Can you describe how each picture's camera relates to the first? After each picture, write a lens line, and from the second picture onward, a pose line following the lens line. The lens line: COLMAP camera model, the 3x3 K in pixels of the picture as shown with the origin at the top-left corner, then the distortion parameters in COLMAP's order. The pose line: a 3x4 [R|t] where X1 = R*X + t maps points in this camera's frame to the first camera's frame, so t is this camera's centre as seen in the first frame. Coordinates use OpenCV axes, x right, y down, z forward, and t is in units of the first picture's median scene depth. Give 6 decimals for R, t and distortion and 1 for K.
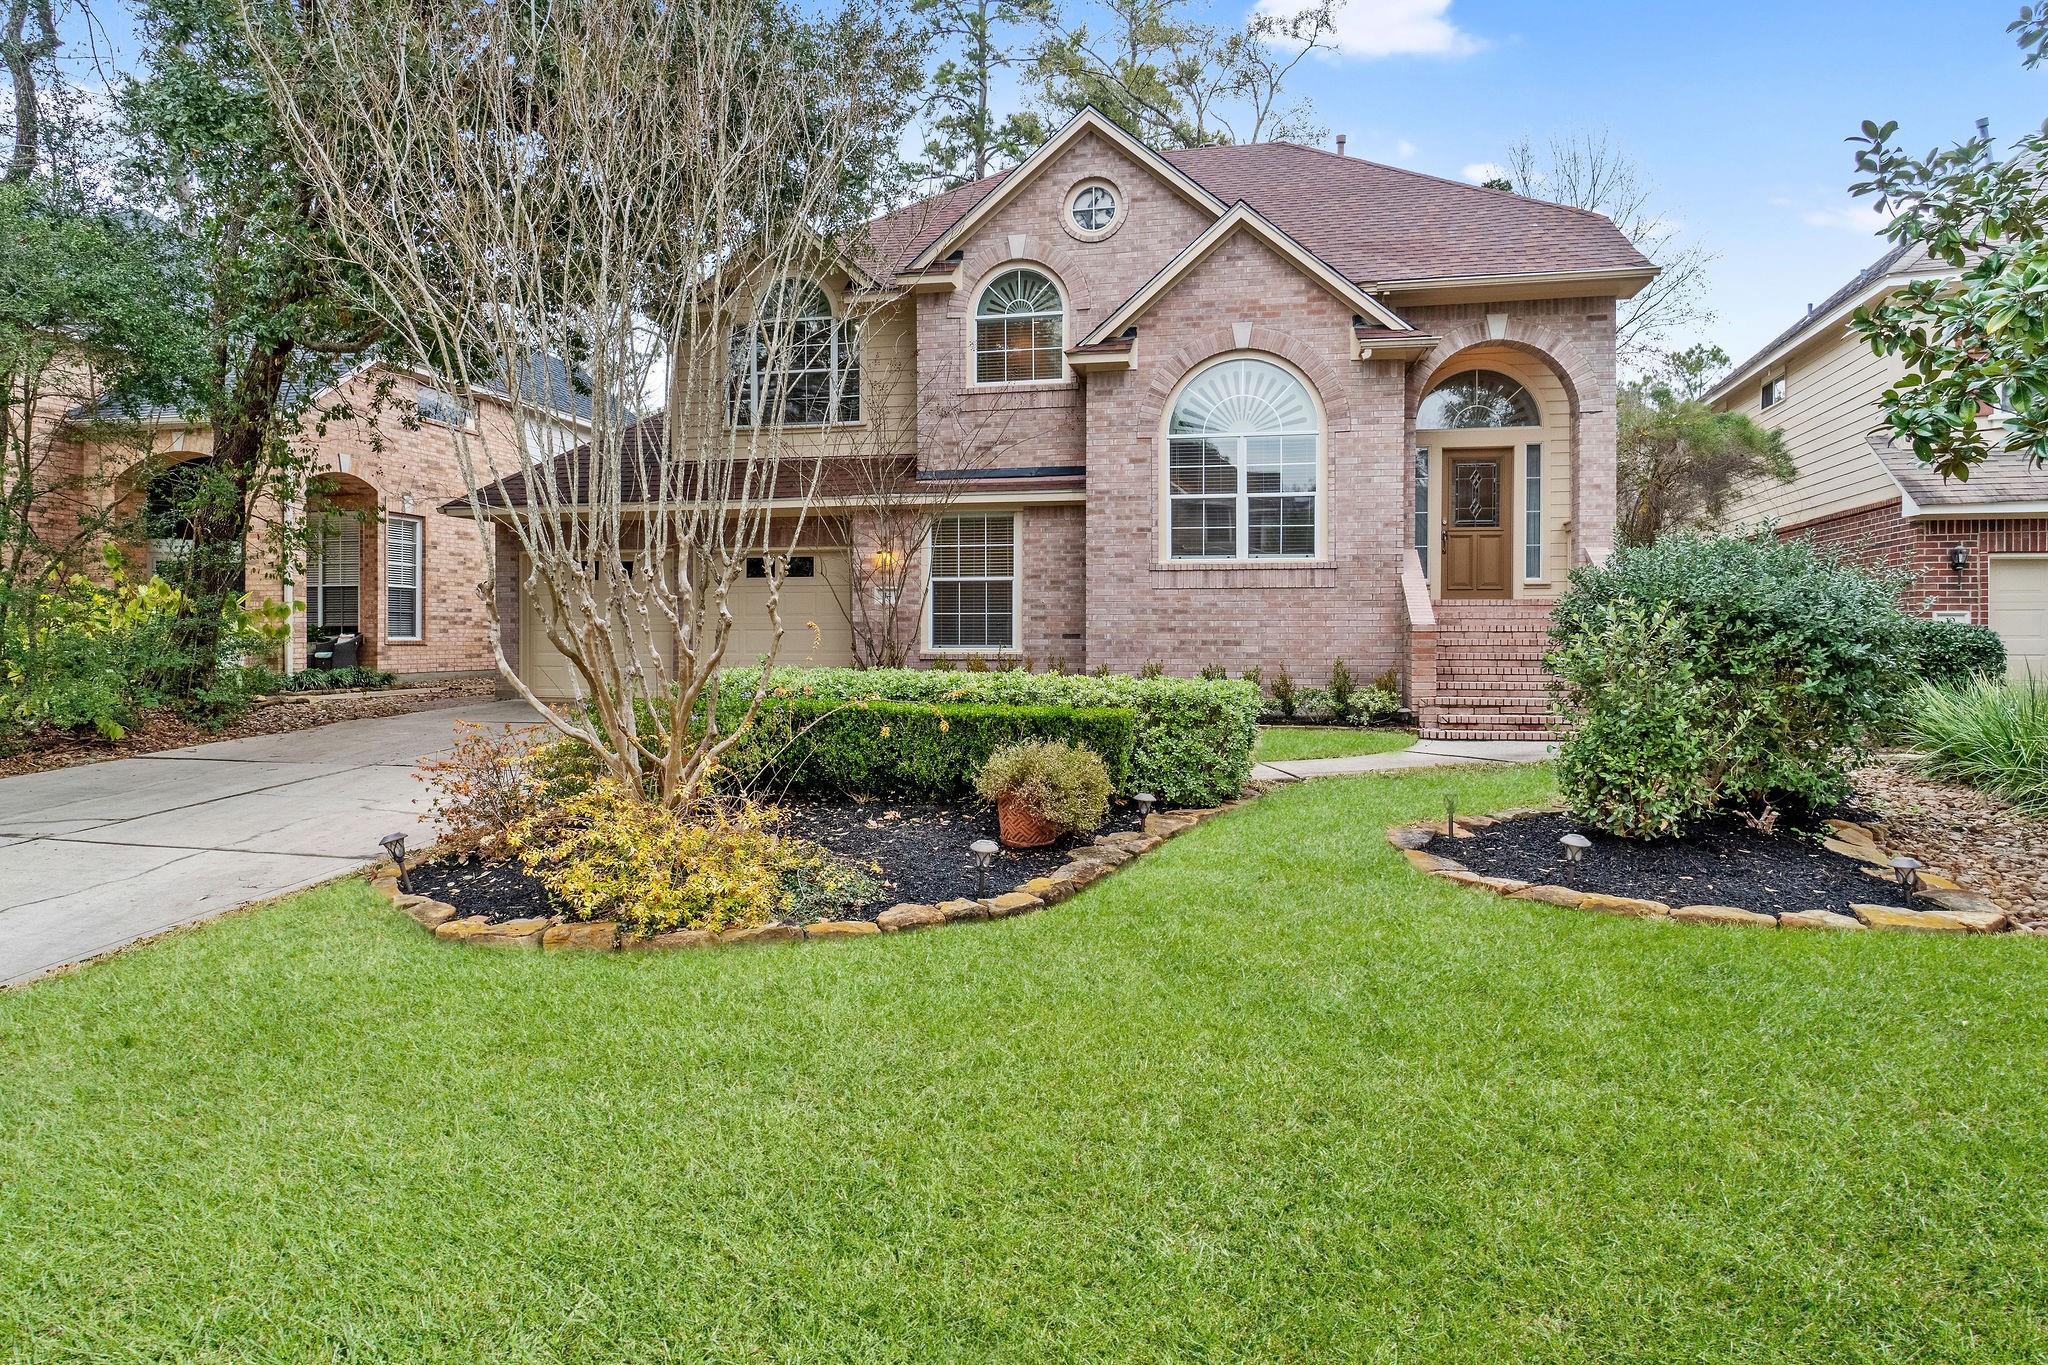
lens RADIAL K [[1242.4, 0, 1024.8], [0, 1242.4, 637.1], [0, 0, 1]] dist [0.002676, 0.001106]
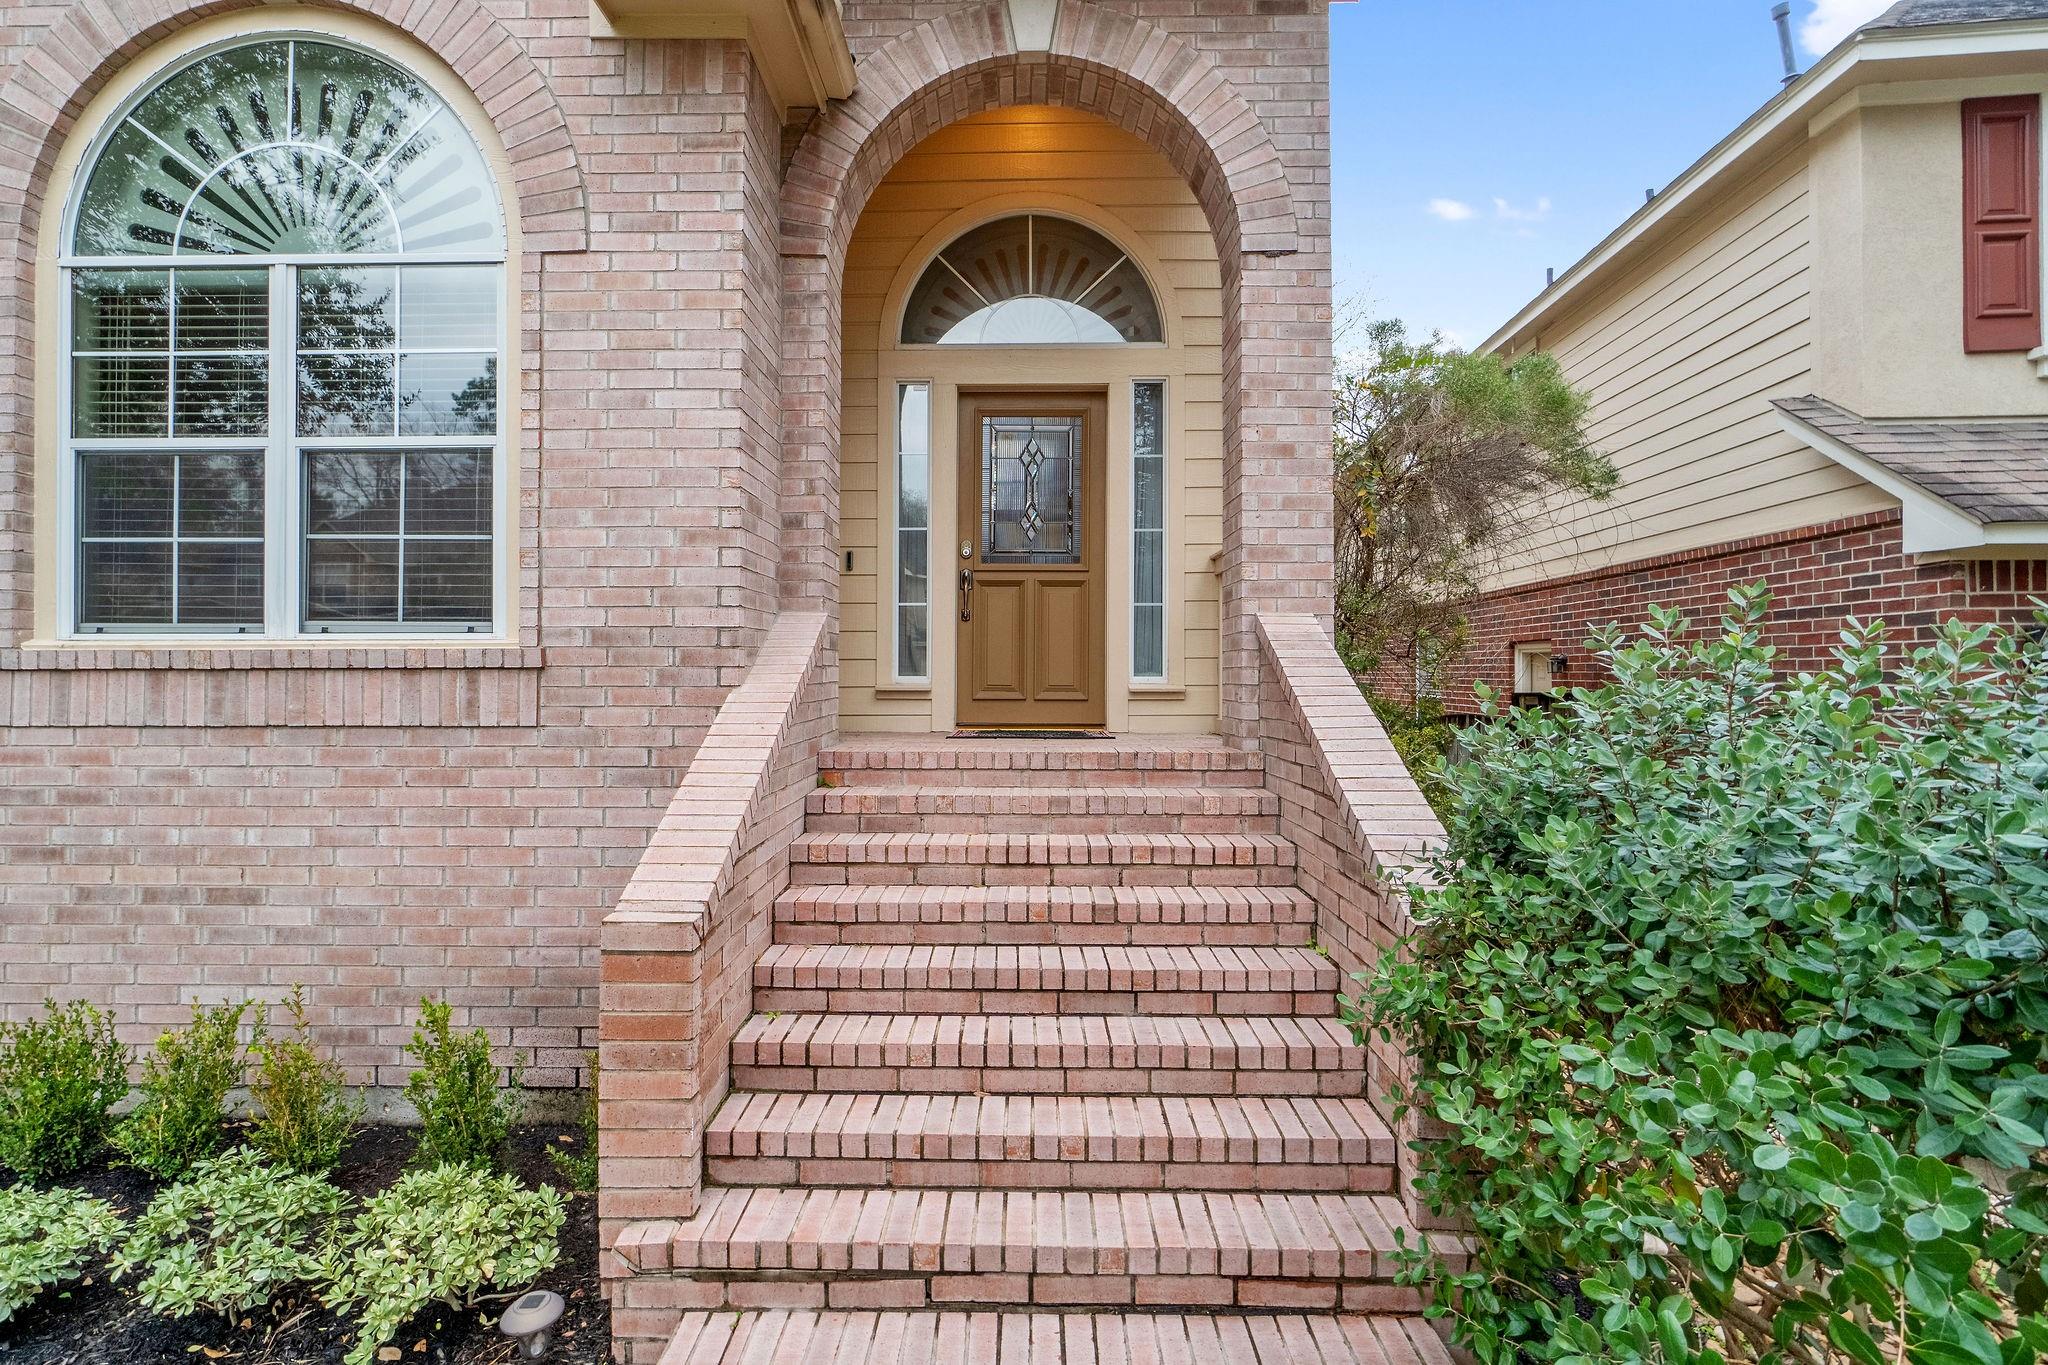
lens RADIAL K [[988.9, 0, 1029.7], [0, 988.9, 662.1], [0, 0, 1]] dist [-0.001719, 0.000155]
pose [[0.980692, 0.000458, 0.195557, 0.318351], [0.001458, 0.999952, -0.009655, -0.053236], [-0.195552, 0.009754, 0.980645, 0.705148]]
